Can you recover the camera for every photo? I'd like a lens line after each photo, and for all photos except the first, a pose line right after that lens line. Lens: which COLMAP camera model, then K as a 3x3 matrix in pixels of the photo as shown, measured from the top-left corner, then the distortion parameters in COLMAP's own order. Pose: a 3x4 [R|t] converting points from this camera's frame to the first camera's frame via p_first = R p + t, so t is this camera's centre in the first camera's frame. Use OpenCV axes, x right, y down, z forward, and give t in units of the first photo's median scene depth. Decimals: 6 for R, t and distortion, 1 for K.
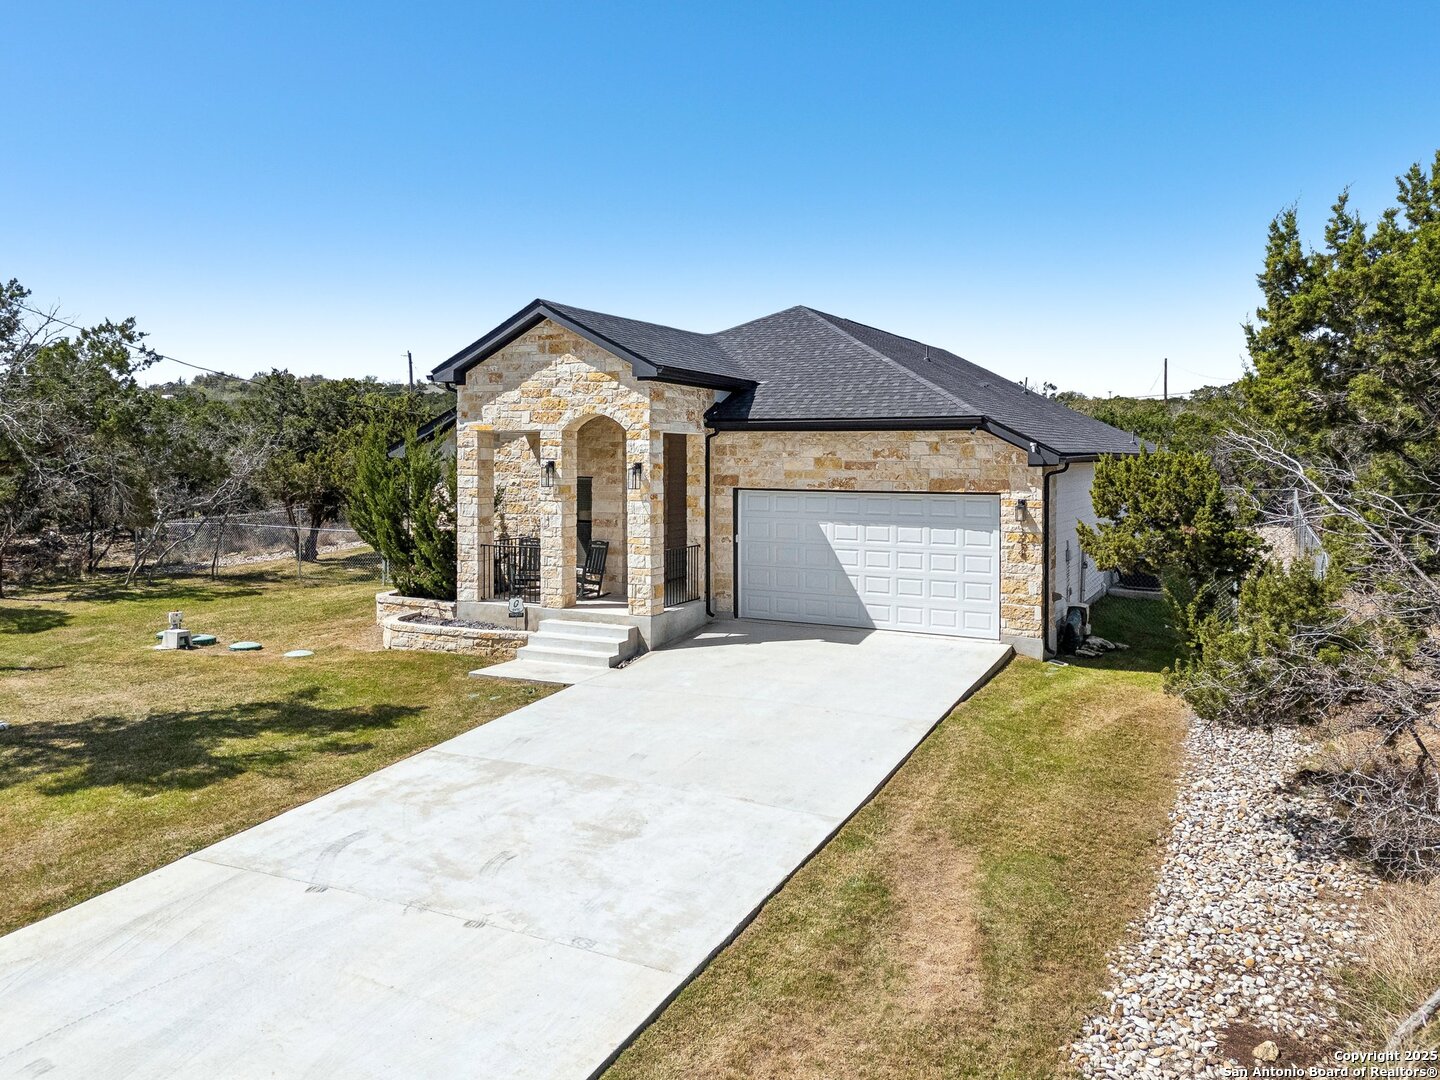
lens RADIAL K [[1134.7, 0, 748.8], [0, 1134.7, 492.2], [0, 0, 1]] dist [0.063496, -0.089330]
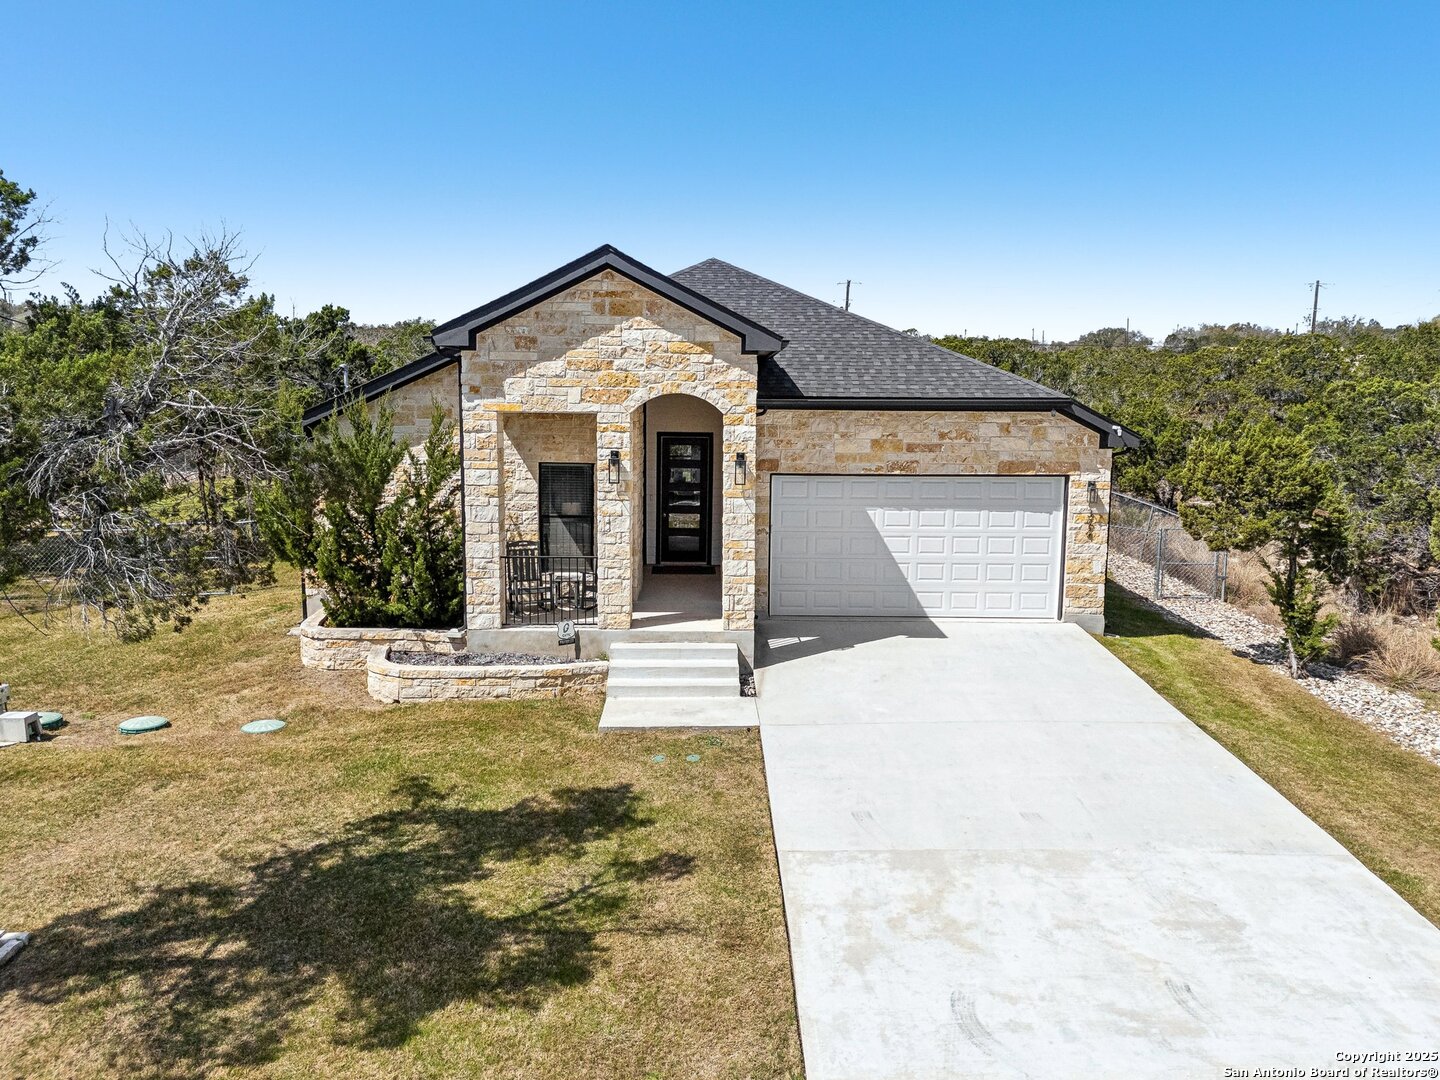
lens RADIAL K [[1094.2, 0, 751.7], [0, 1094.2, 538.9], [0, 0, 1]] dist [0.067305, -0.072673]
pose [[0.875960, -0.061973, 0.478386, -0.467218], [0.009966, 0.993826, 0.110498, -0.050472], [-0.482281, -0.092024, 0.871170, 0.271032]]
